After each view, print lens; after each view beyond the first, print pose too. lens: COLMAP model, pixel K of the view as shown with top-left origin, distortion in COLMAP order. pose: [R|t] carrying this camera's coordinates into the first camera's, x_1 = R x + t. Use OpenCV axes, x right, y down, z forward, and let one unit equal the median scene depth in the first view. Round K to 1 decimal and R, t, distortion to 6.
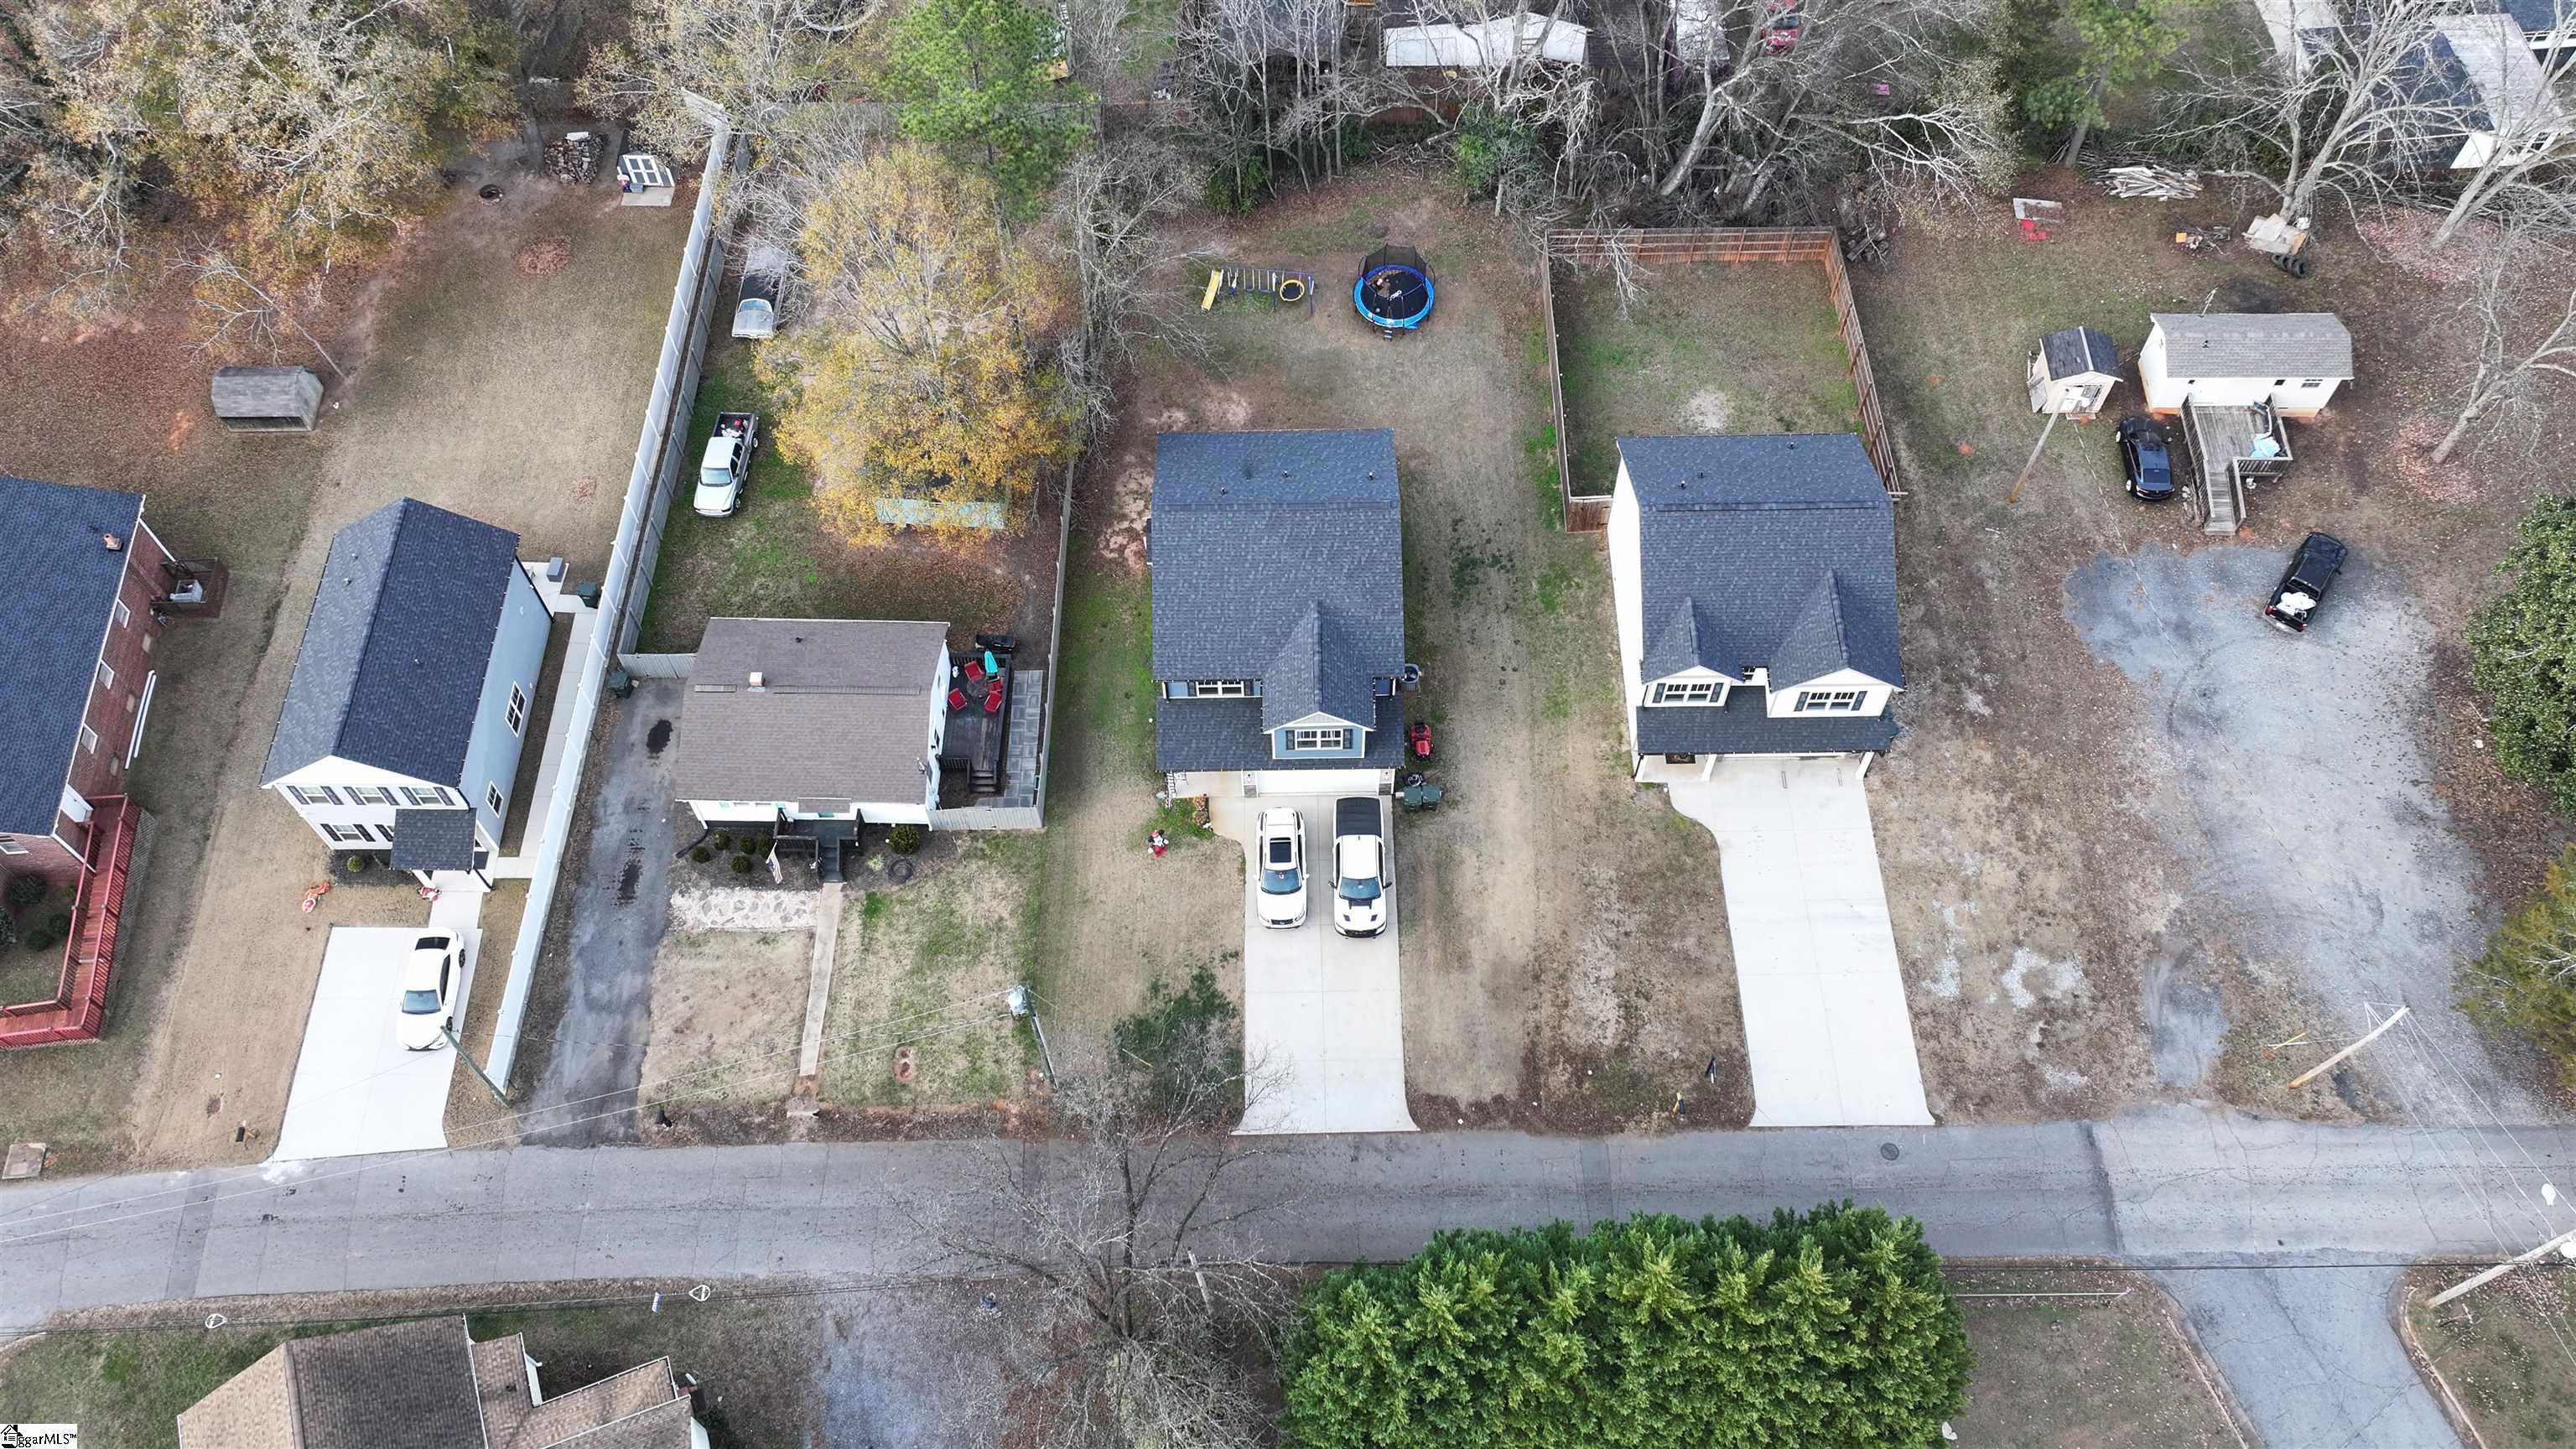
lens RADIAL K [[2085.8, 0, 1289.7], [0, 2085.8, 718.1], [0, 0, 1]] dist [0.008630, -0.011244]
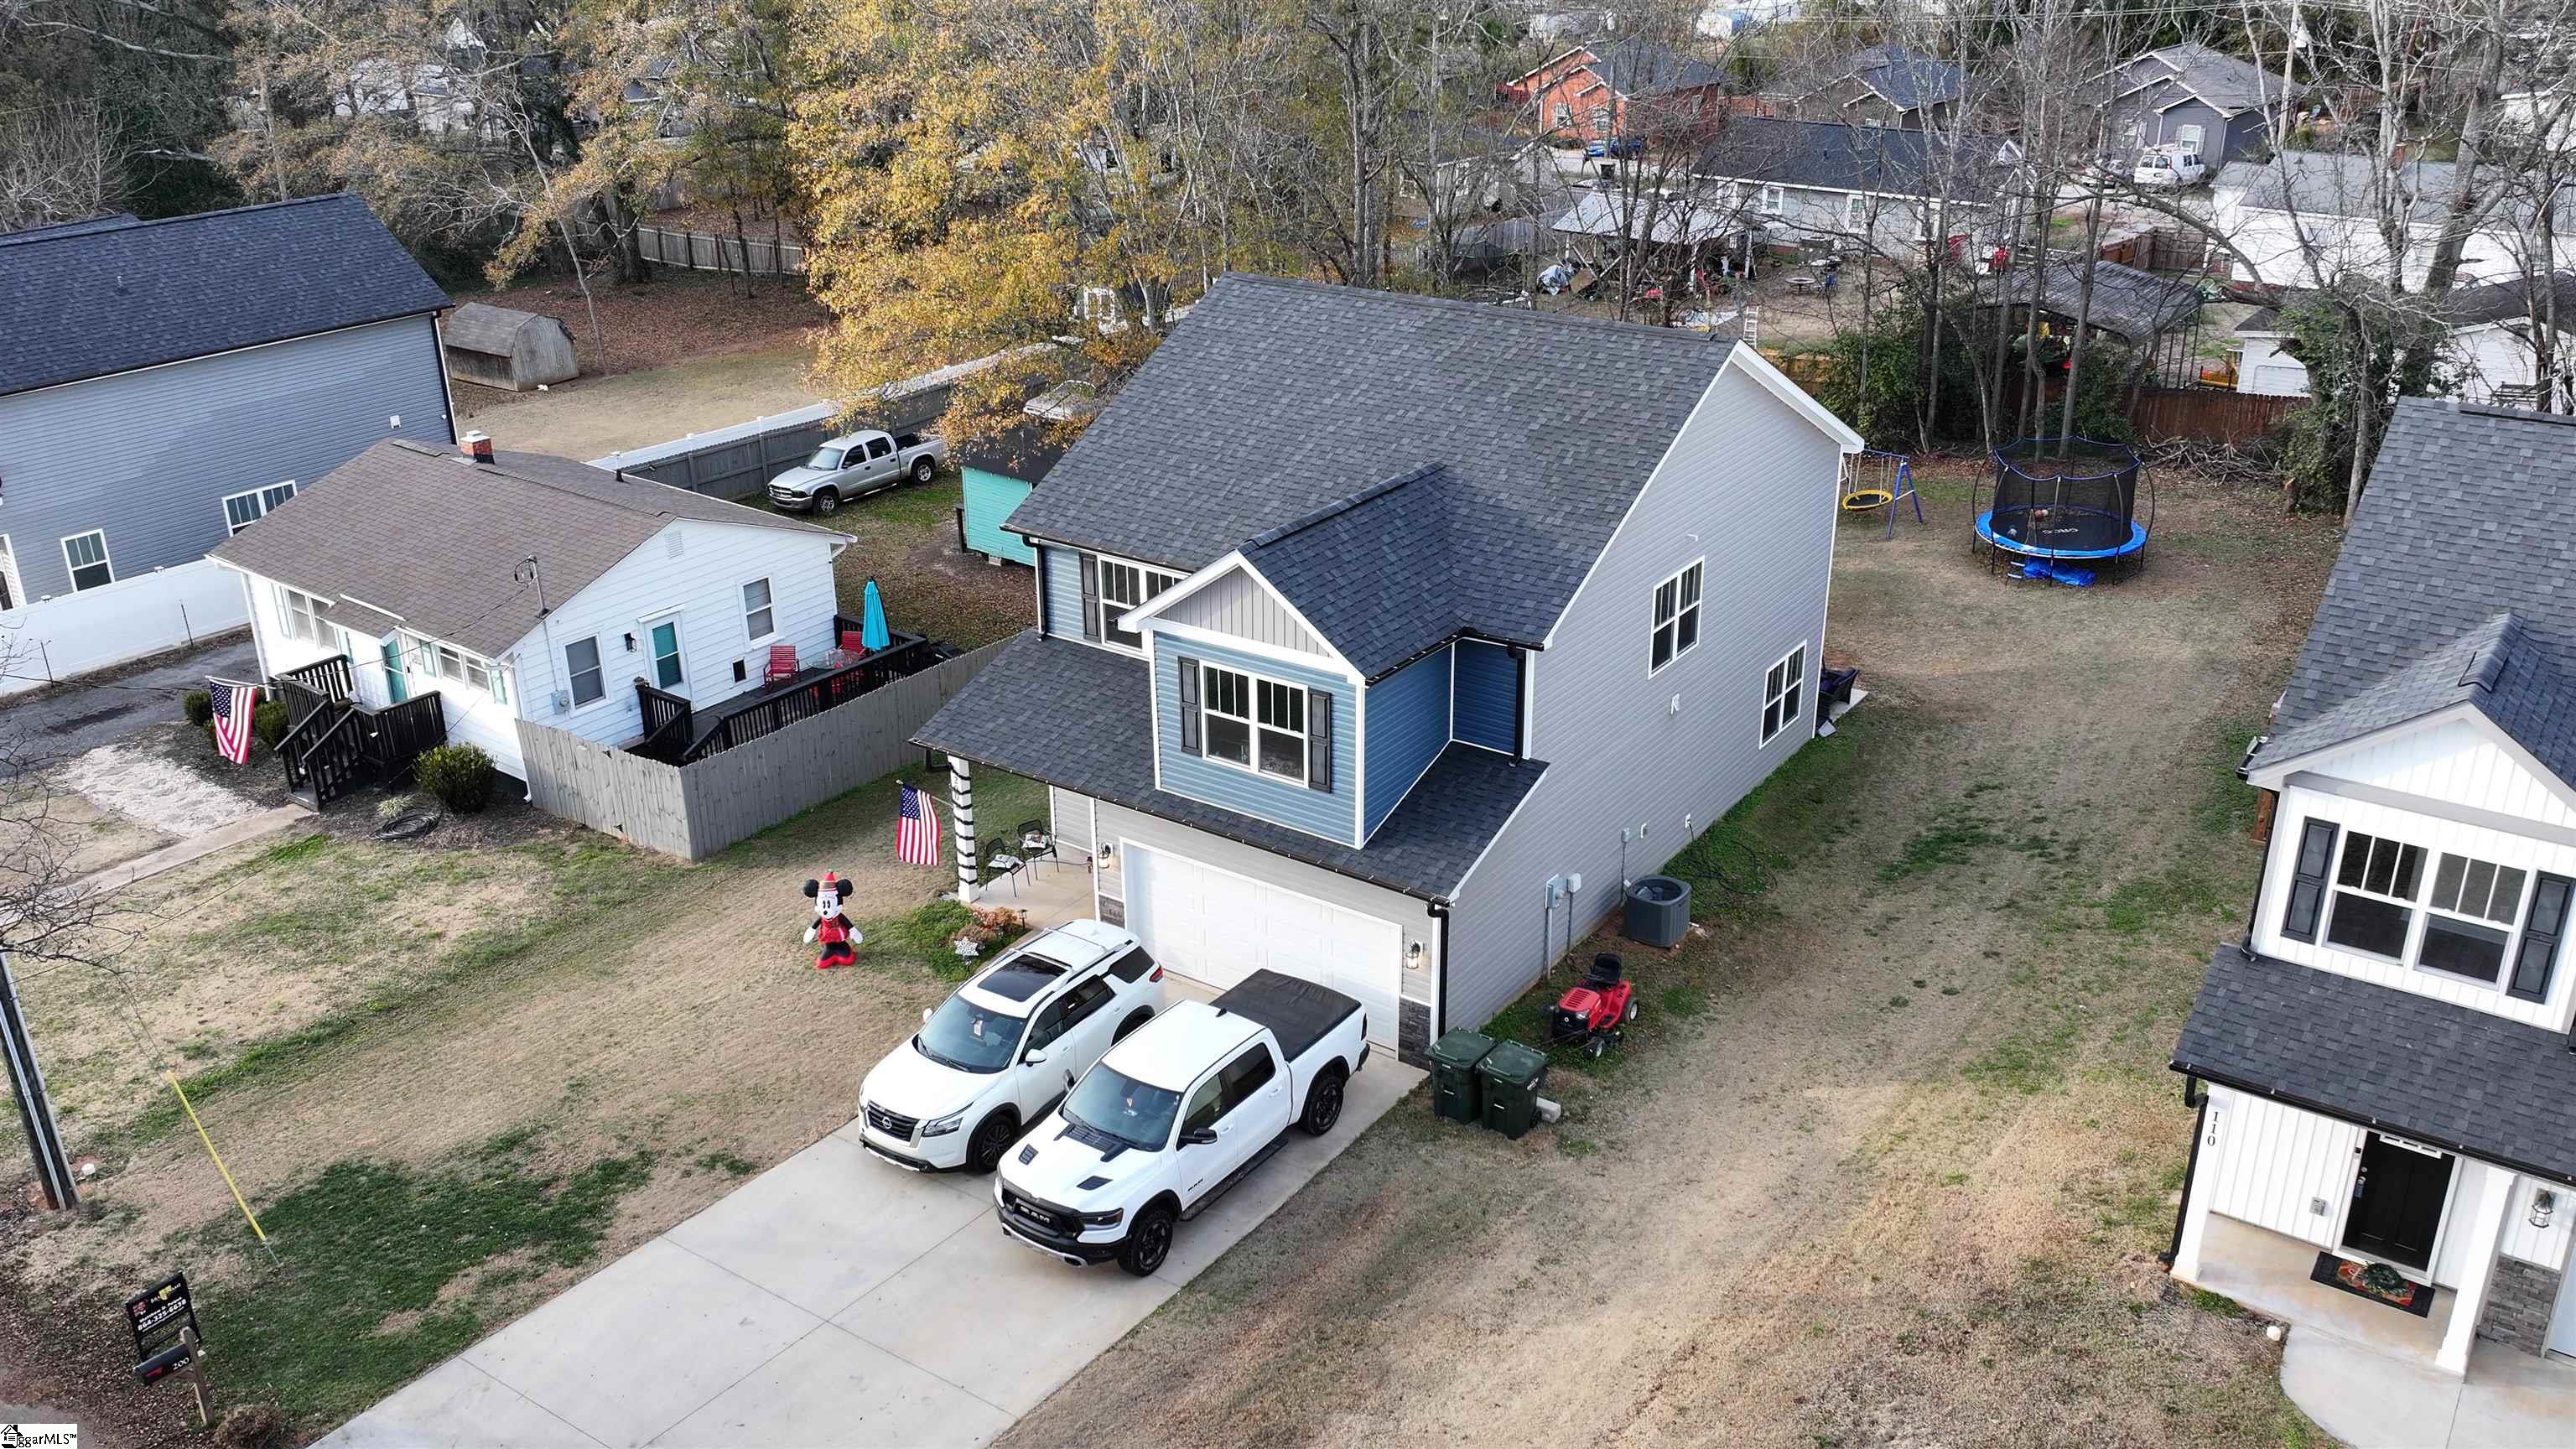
lens RADIAL K [[2085.8, 0, 1294.7], [0, 2085.8, 711.8], [0, 0, 1]] dist [0.008630, -0.011244]
pose [[0.813404, 0.225686, -0.536133, 0.205760], [-0.499066, 0.744251, -0.443873, 0.159902], [0.298842, 0.628615, 0.718009, 0.721231]]
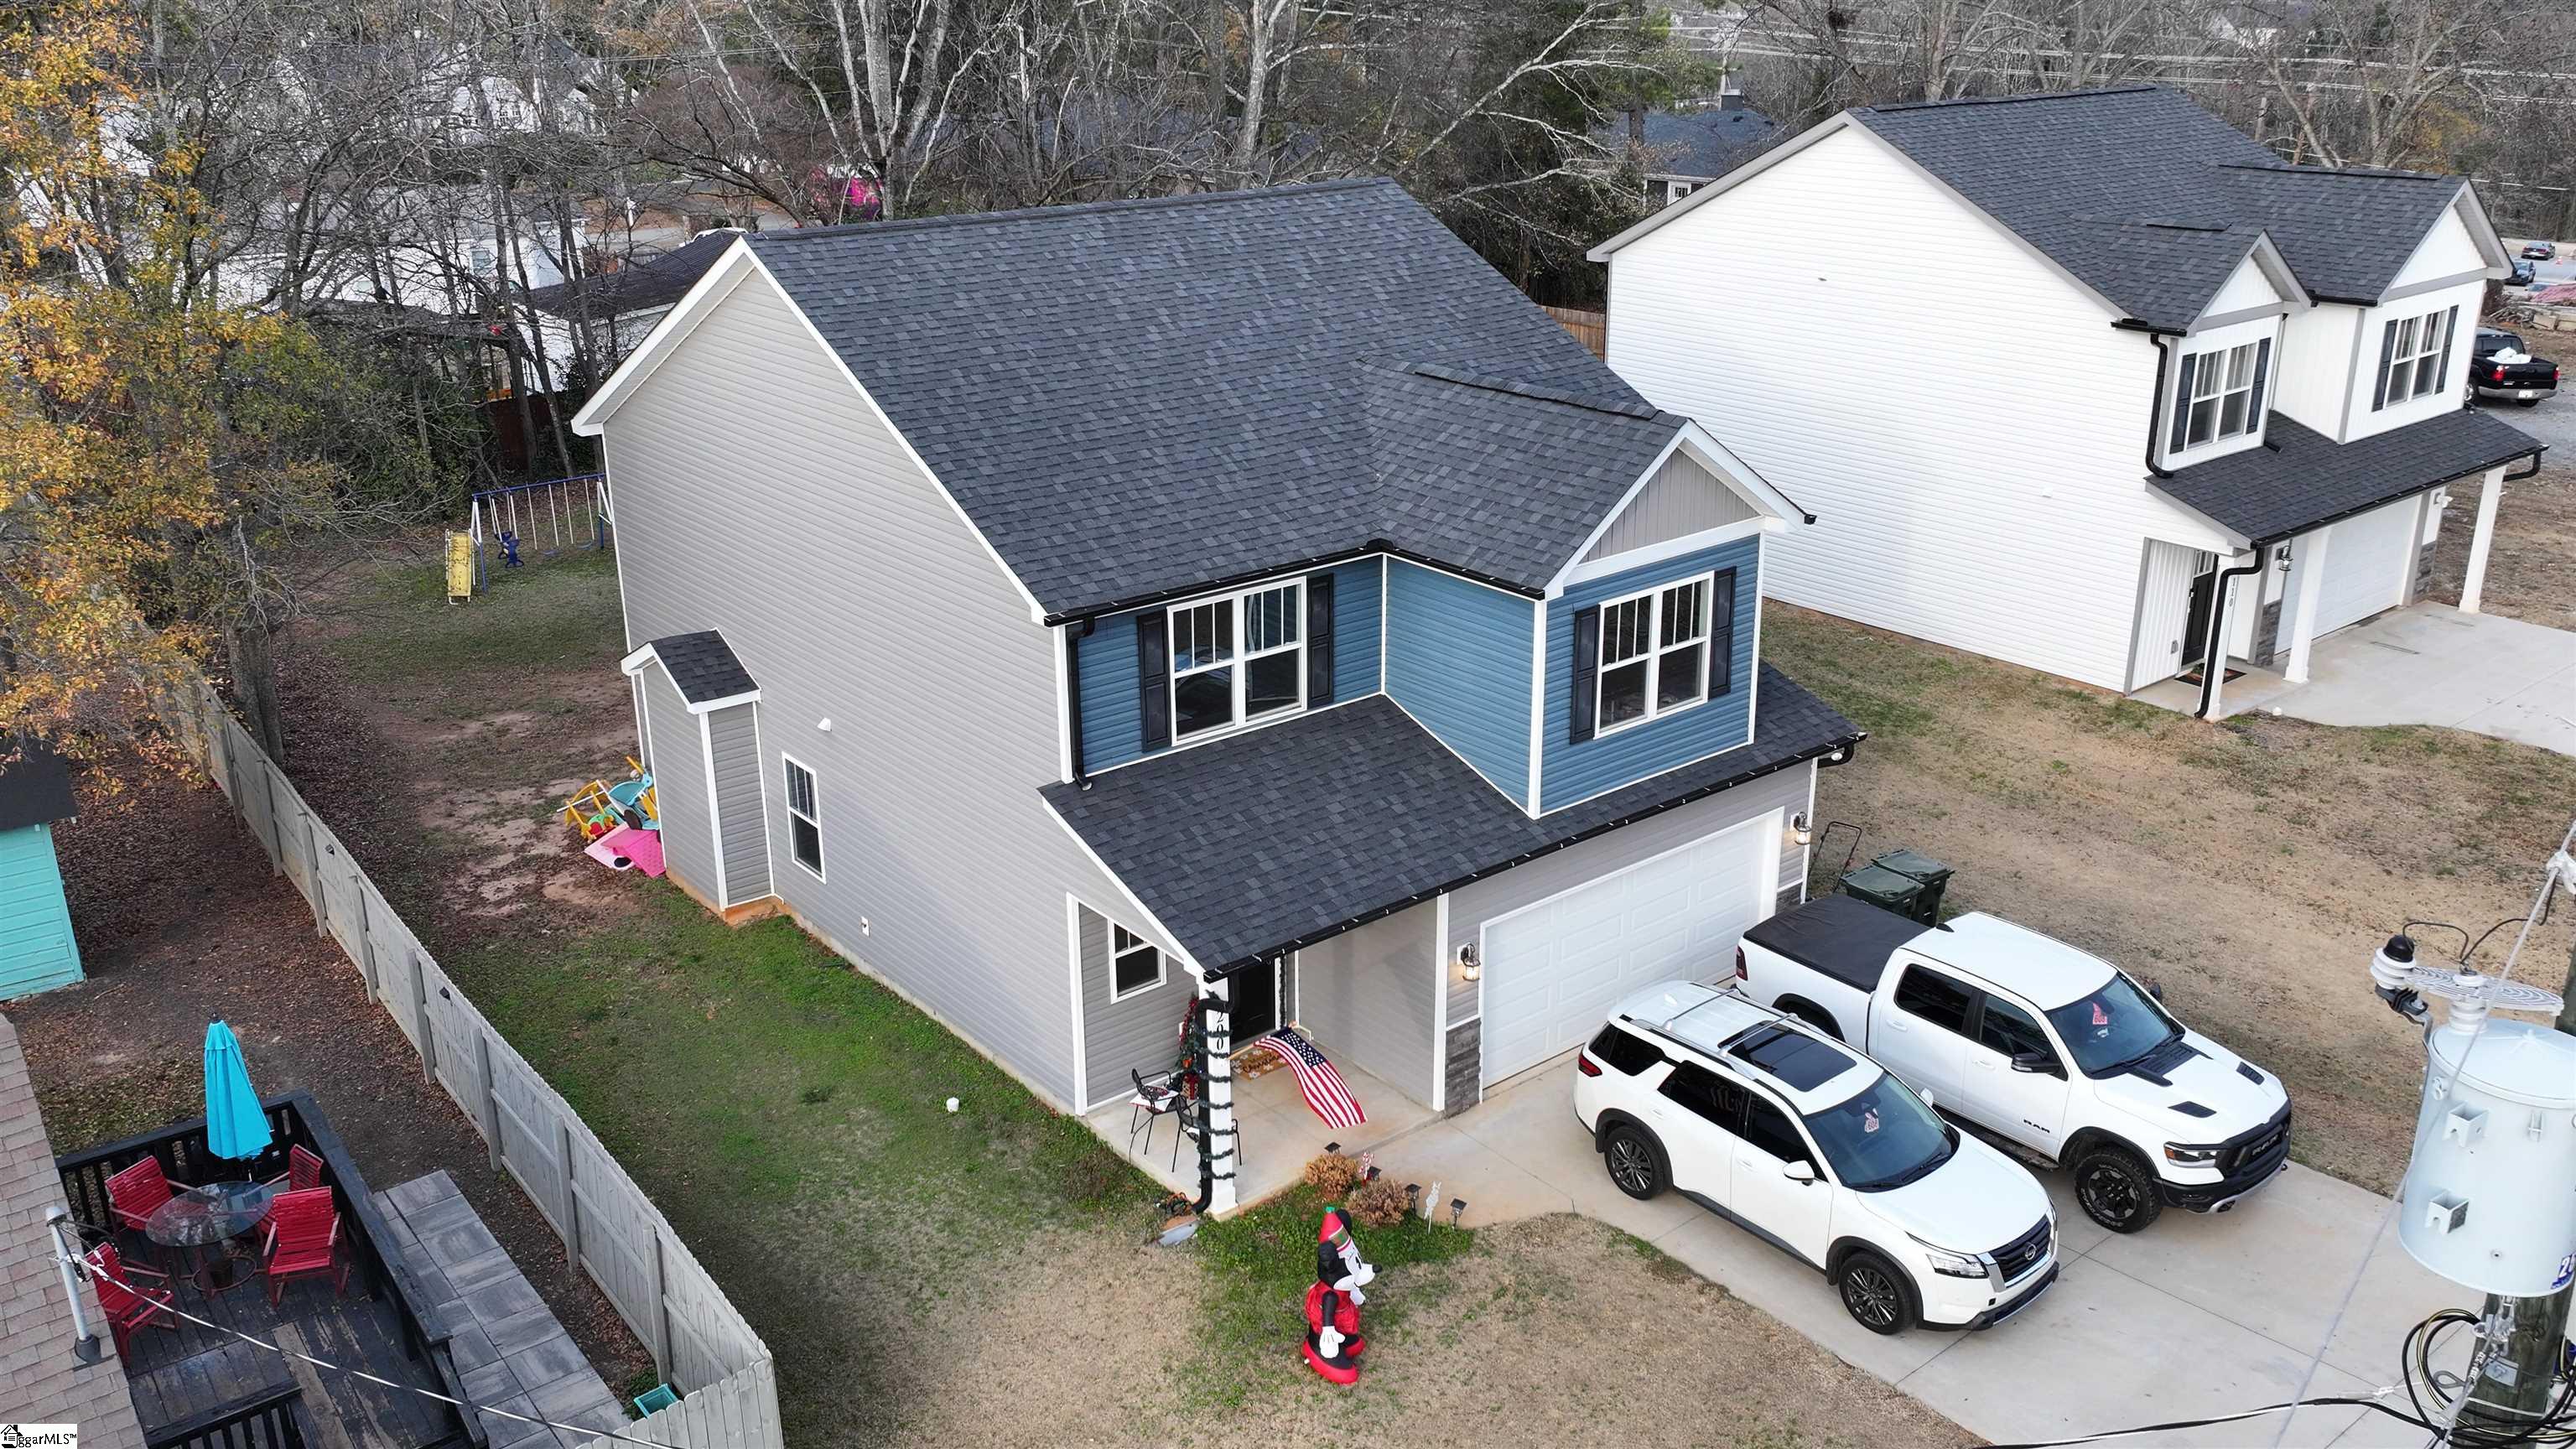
lens RADIAL K [[2085.8, 0, 1292.4], [0, 2085.8, 732.2], [0, 0, 1]] dist [0.008630, -0.011244]
pose [[0.784132, -0.214636, 0.582296, -0.183789], [0.535898, 0.707371, -0.460912, 0.117068], [-0.312971, 0.673467, 0.669695, 0.810558]]
